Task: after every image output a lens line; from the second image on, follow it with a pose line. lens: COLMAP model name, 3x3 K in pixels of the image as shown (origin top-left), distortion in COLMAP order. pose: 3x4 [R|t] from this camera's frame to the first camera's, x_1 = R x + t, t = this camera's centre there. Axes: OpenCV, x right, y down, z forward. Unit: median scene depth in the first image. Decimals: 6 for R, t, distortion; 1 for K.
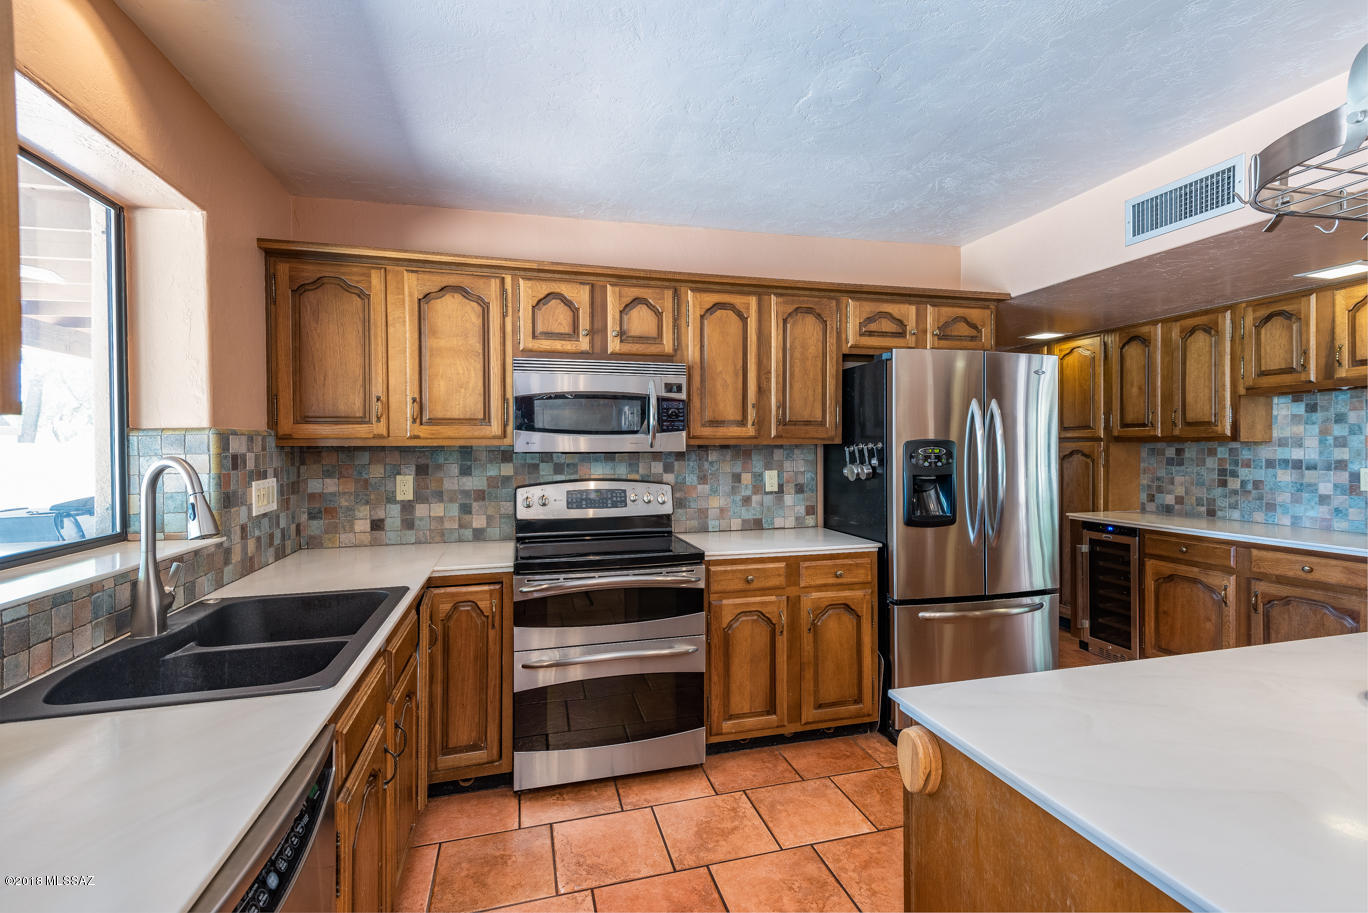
lens RADIAL K [[614.2, 0, 690.0], [0, 614.2, 451.3], [0, 0, 1]] dist [0.027723, -0.000105]
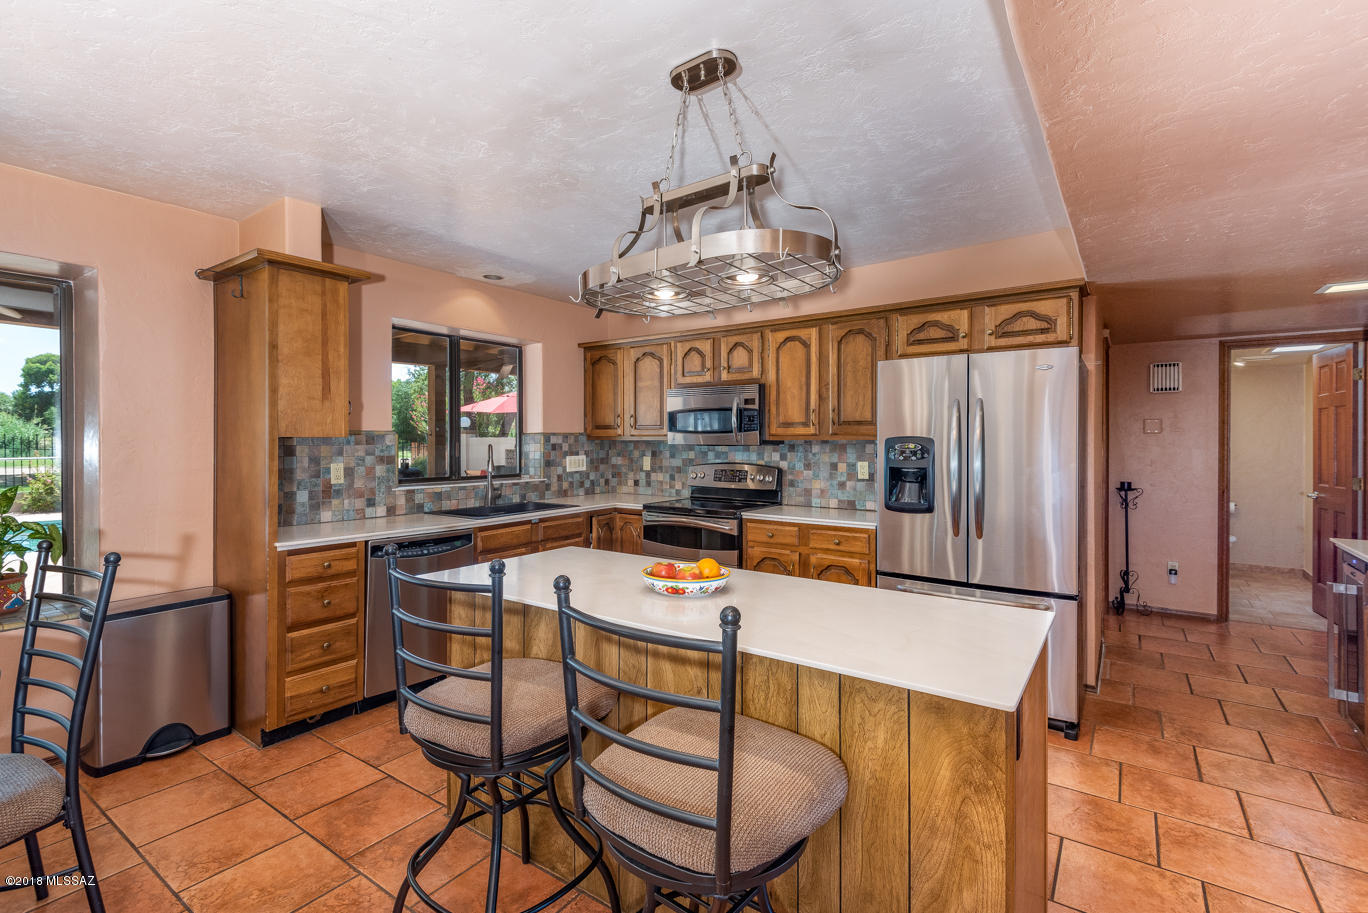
lens RADIAL K [[620.1, 0, 685.2], [0, 620.1, 445.0], [0, 0, 1]] dist [0.009065, -0.000090]
pose [[0.628190, 0.010223, -0.777993, 1.016867], [-0.009950, 0.999937, 0.005105, -0.005232], [0.777997, 0.004534, 0.628252, -0.050745]]
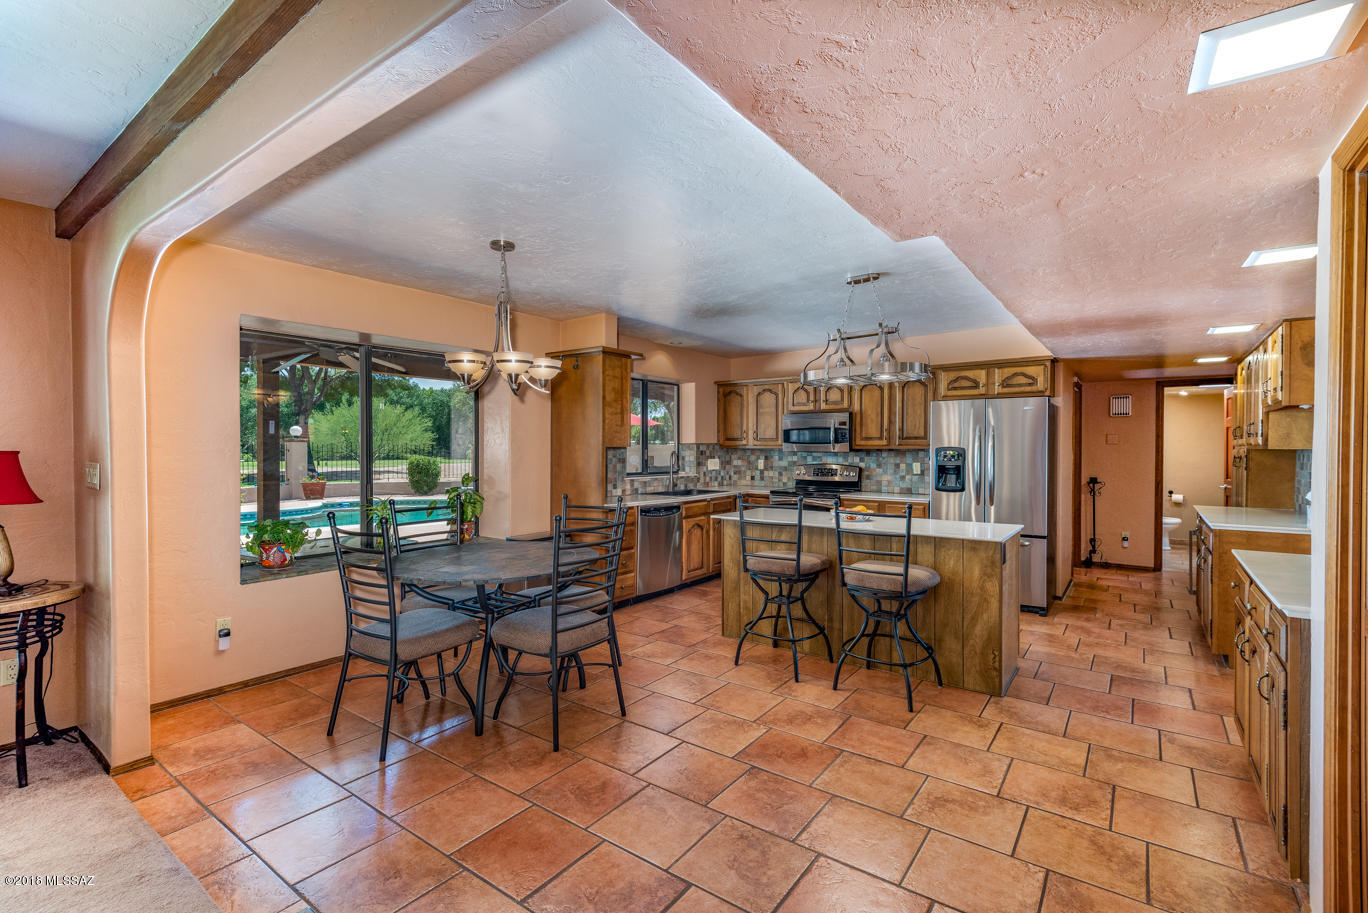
lens RADIAL K [[614.2, 0, 690.3], [0, 614.2, 450.5], [0, 0, 1]] dist [0.001220, -0.000014]
pose [[0.613312, 0.009585, -0.789783, 1.401537], [-0.011777, 0.999926, 0.002990, -0.004003], [0.789753, 0.007468, 0.613379, -0.824772]]
